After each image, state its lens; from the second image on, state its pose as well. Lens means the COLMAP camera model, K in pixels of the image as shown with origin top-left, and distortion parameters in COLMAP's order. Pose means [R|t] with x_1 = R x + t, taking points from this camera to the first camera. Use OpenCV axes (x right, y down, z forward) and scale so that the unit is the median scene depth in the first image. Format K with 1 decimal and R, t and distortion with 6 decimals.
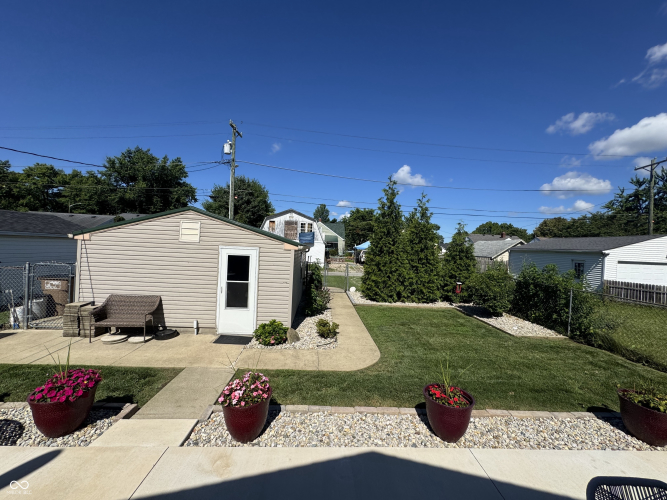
lens RADIAL K [[267.0, 0, 329.3], [0, 267.0, 249.5], [0, 0, 1]] dist [0.000242, -0.001750]
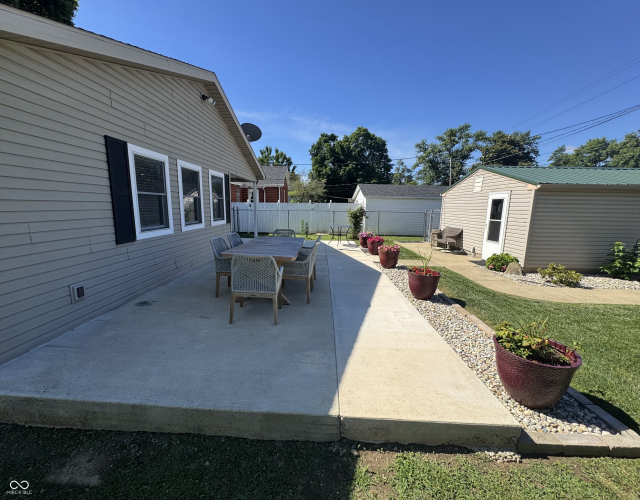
lens RADIAL K [[263.1, 0, 319.5], [0, 263.1, 253.8], [0, 0, 1]] dist [0.002369, -0.000085]
pose [[-0.048473, 0.132957, -0.989936, 0.942359], [-0.025588, 0.990610, 0.134300, 0.130230], [0.998497, 0.031840, -0.044616, 0.226432]]
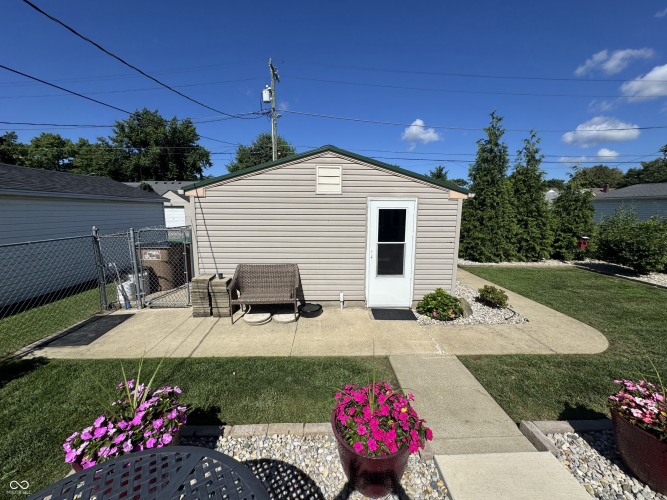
lens RADIAL K [[267.0, 0, 336.0], [0, 267.0, 249.6], [0, 0, 1]] dist [0.000242, -0.001750]
pose [[0.998983, -0.034071, -0.029525, -0.477067], [0.037876, 0.989463, 0.139744, 0.023192], [0.024453, -0.140720, 0.989747, 0.208973]]
